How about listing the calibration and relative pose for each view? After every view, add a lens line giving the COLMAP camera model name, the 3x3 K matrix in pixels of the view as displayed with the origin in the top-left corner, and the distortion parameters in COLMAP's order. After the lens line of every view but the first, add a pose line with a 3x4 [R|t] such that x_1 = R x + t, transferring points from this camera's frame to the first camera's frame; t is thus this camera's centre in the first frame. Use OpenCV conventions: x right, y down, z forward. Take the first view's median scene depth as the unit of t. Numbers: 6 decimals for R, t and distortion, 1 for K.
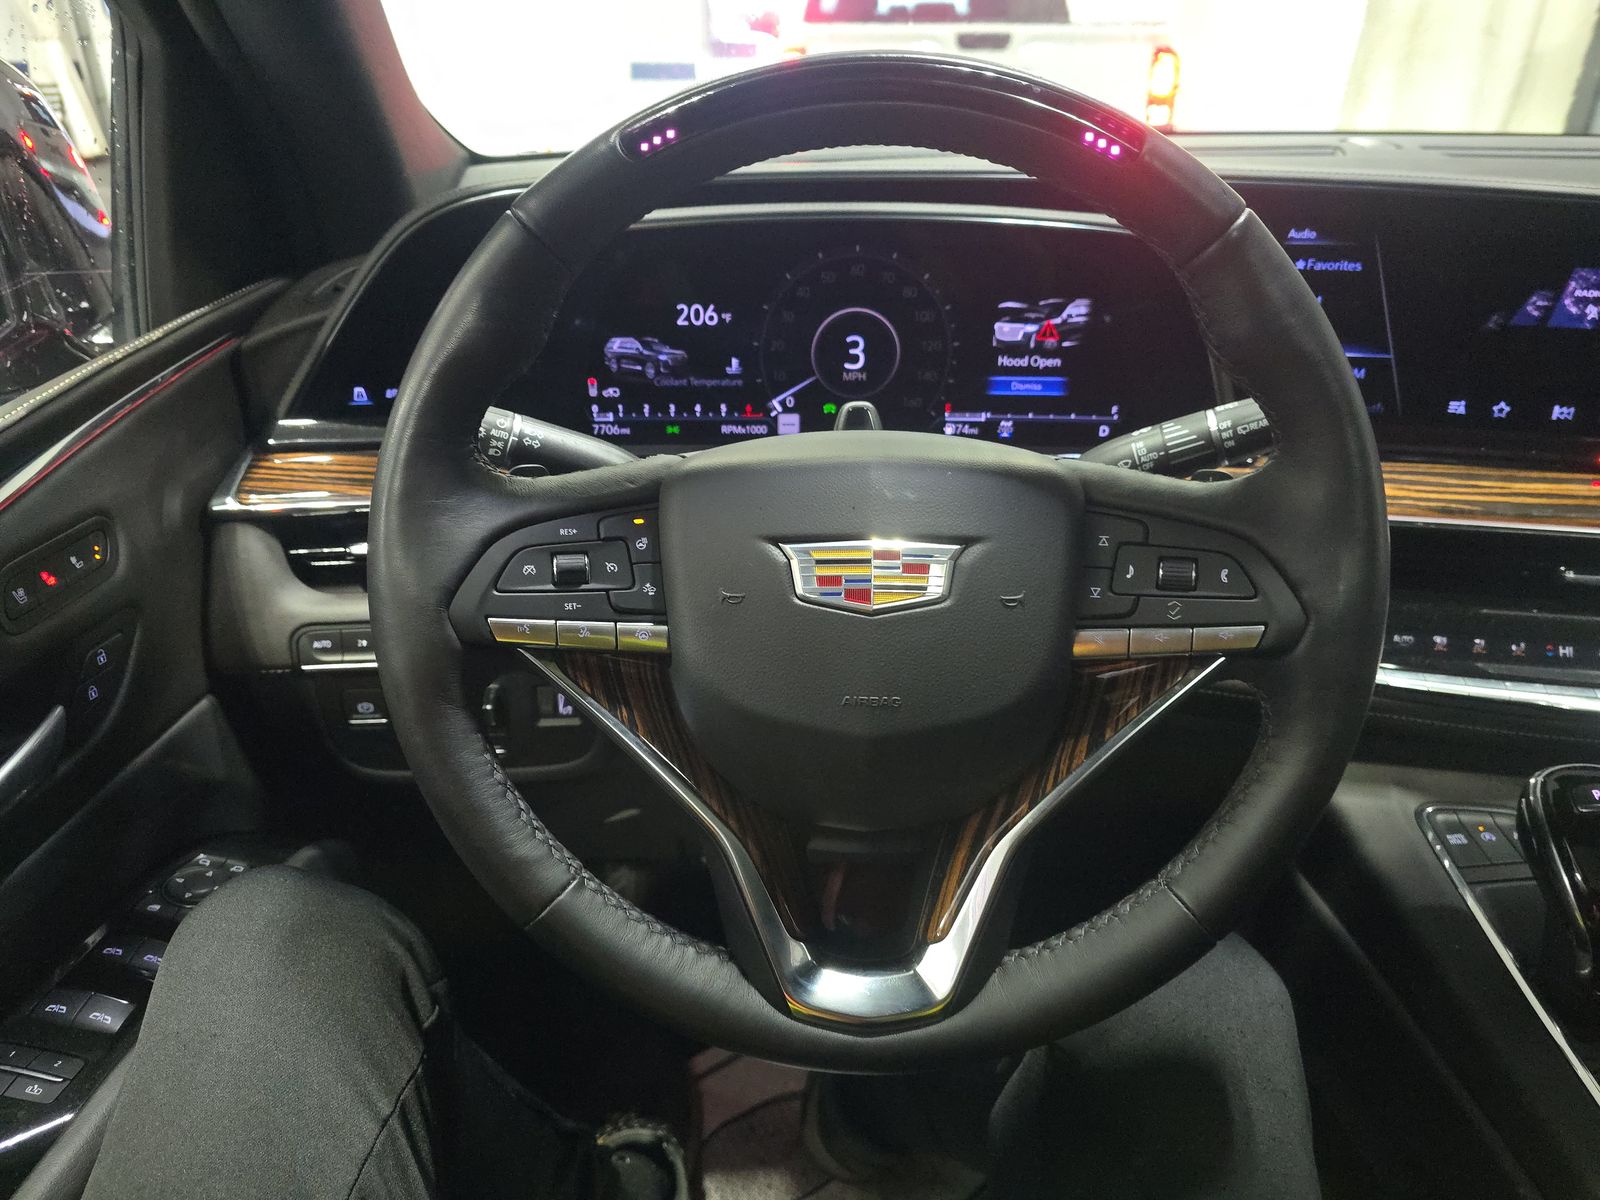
lens RADIAL K [[1089.6, 0, 764.7], [0, 1089.6, 597.6], [0, 0, 1]] dist [0.066193, -0.074296]
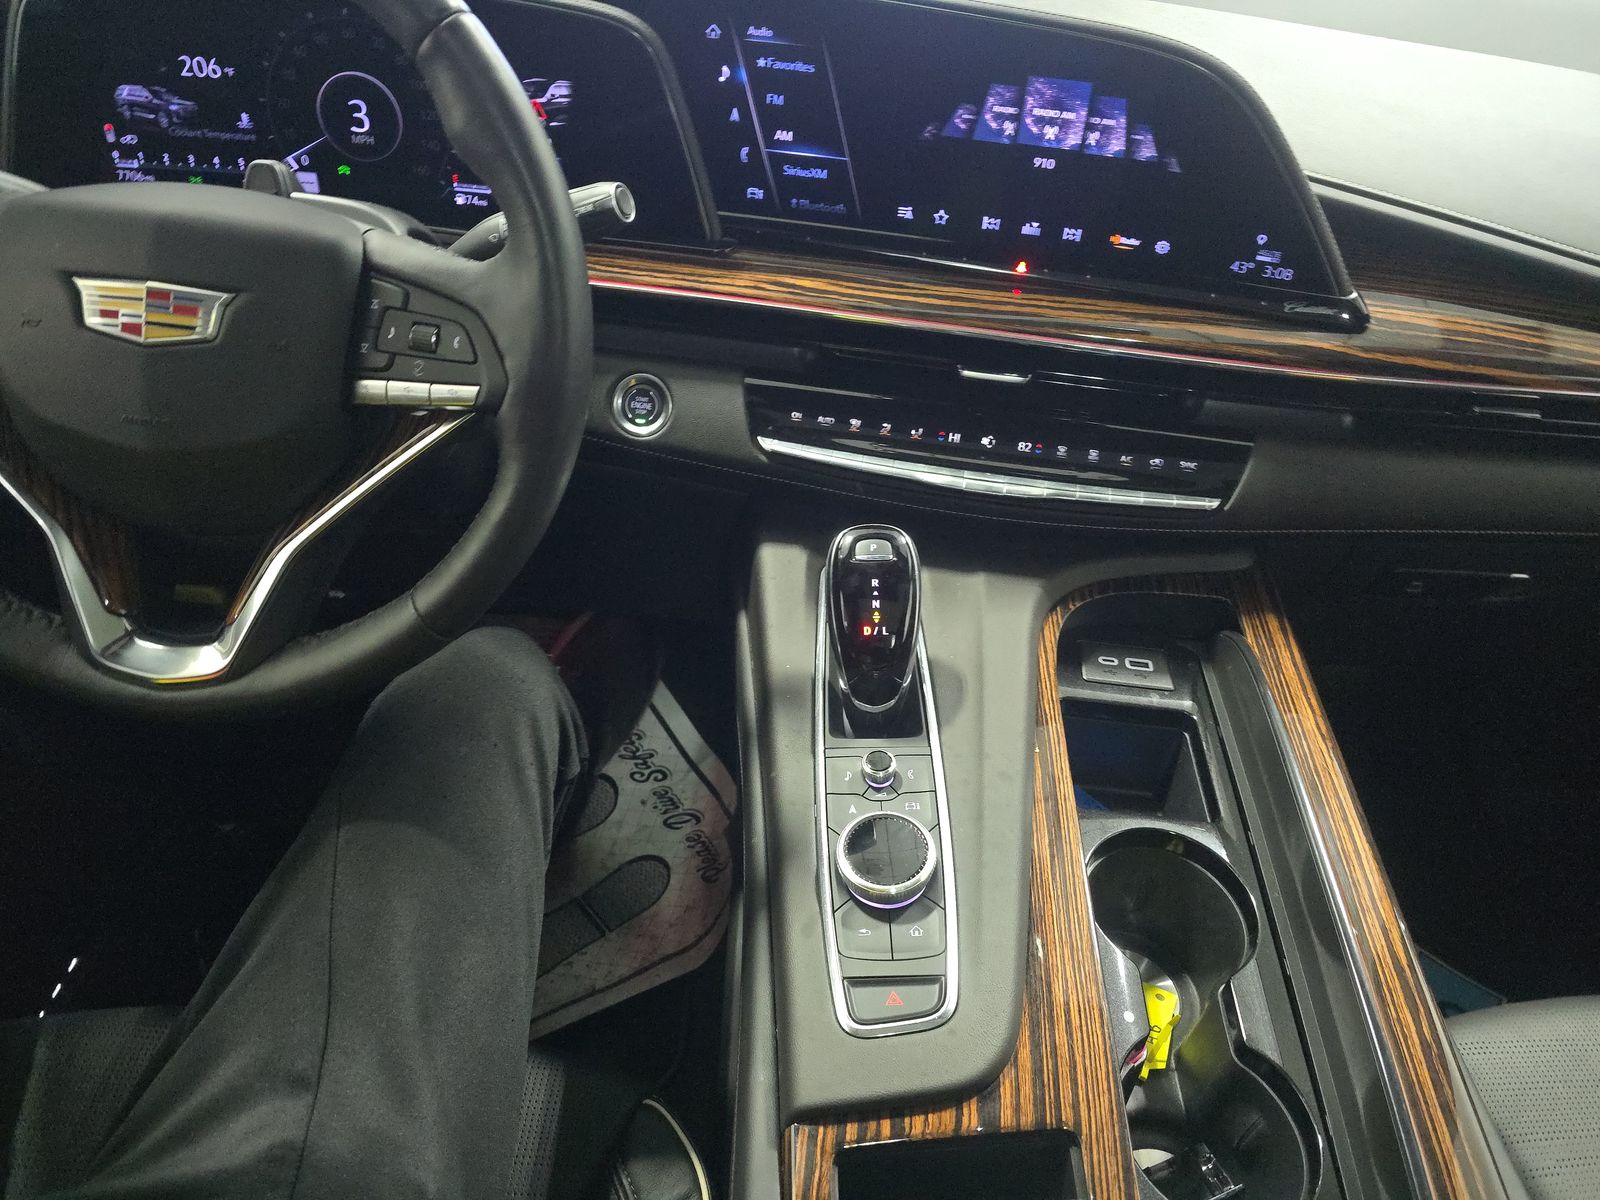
lens RADIAL K [[1089.6, 0, 764.7], [0, 1089.6, 597.6], [0, 0, 1]] dist [0.066193, -0.074296]
pose [[0.997788, 0.054827, 0.037601, 0.467313], [-0.061172, 0.978634, 0.196300, -0.000838], [-0.026035, -0.198166, 0.979823, -0.157580]]
